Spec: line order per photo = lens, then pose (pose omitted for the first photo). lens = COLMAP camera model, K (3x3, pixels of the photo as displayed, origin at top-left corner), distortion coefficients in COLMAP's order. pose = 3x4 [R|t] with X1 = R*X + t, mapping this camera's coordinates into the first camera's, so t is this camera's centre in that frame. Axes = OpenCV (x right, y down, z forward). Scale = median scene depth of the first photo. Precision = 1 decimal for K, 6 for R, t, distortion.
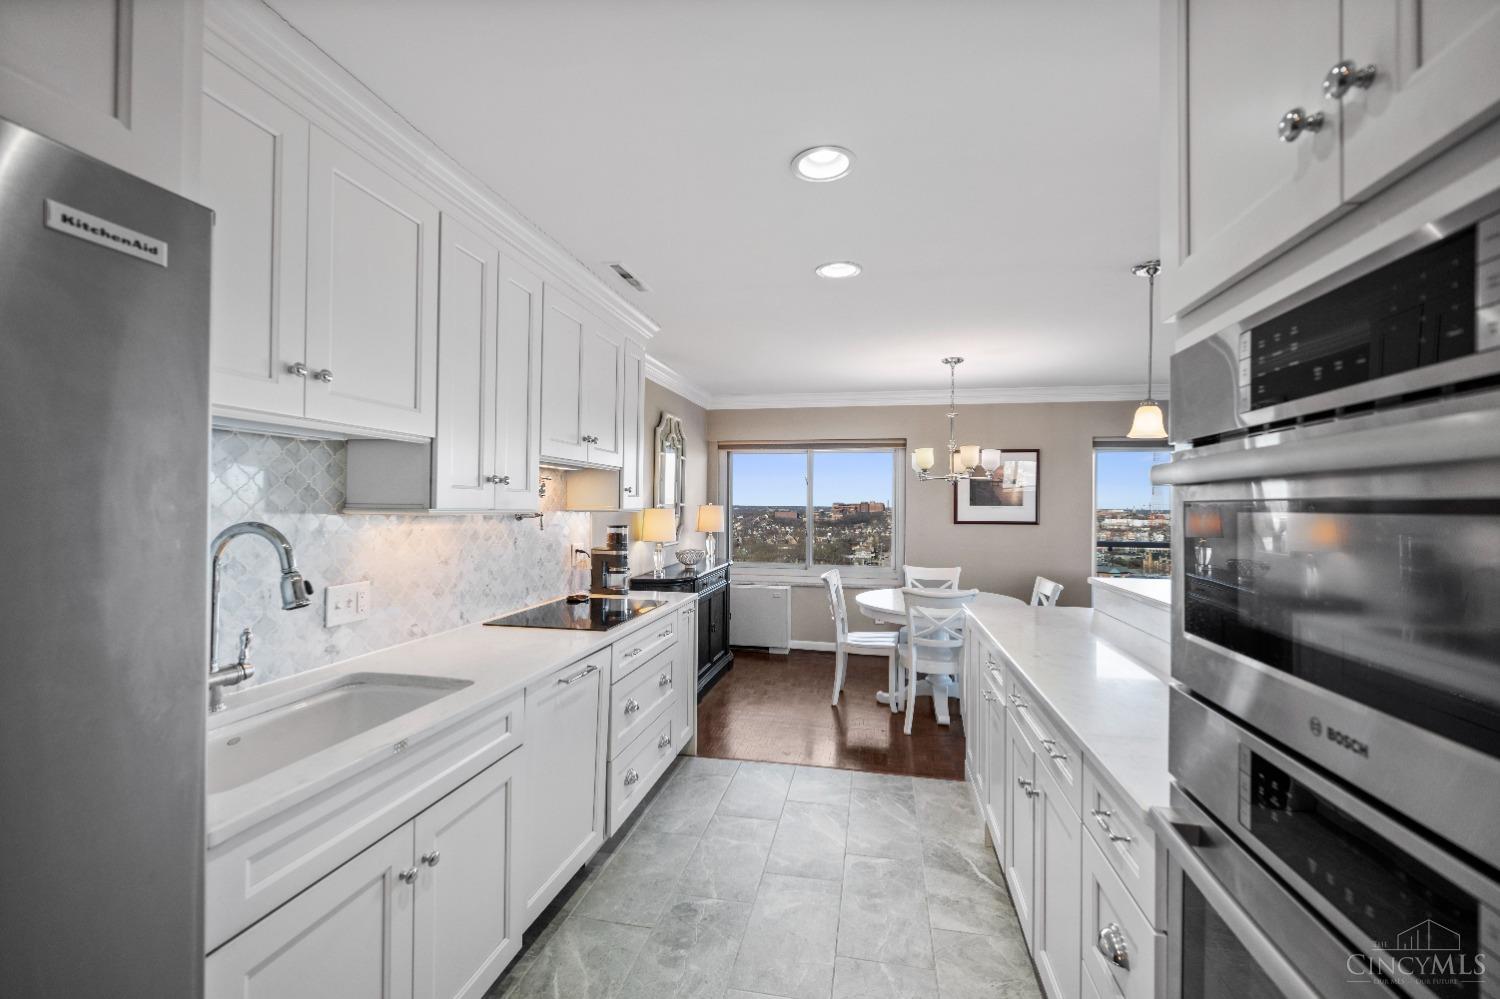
lens RADIAL K [[641.9, 0, 750.0], [0, 641.9, 499.5], [0, 0, 1]] dist [0.000011, 0.000417]
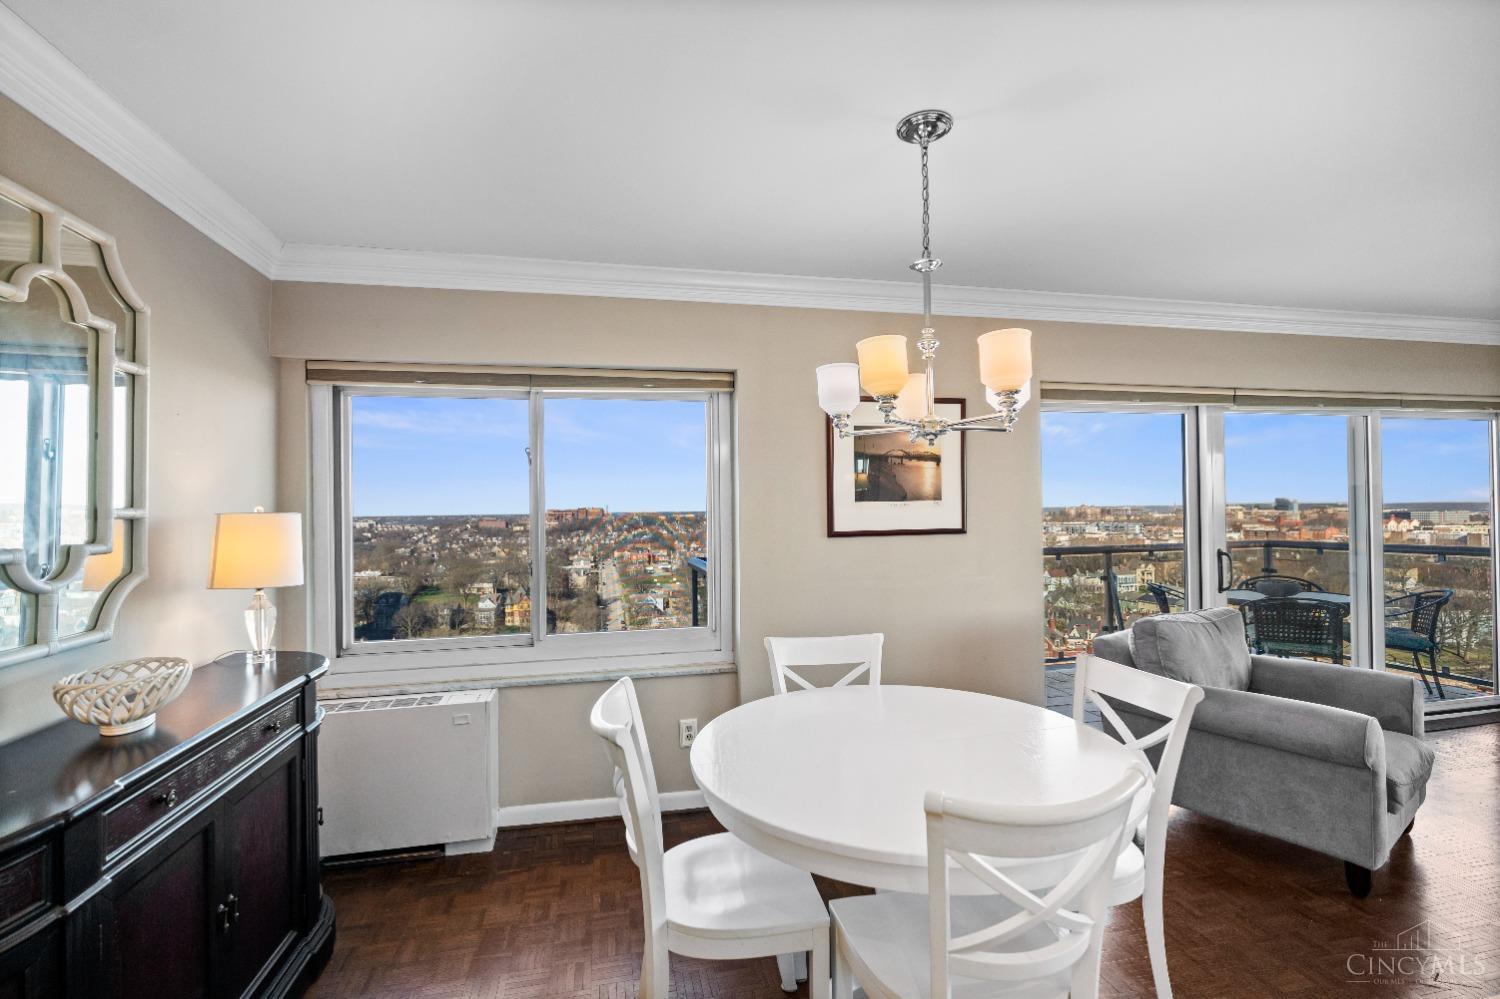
lens RADIAL K [[680.0, 0, 750.0], [0, 680.0, 499.5], [0, 0, 1]] dist [0.001535, -0.000873]
pose [[0.913523, -0.016287, 0.406462, 0.035241], [0.019371, 0.999806, -0.003475, 0.007693], [-0.406326, 0.011048, 0.913661, 0.513374]]
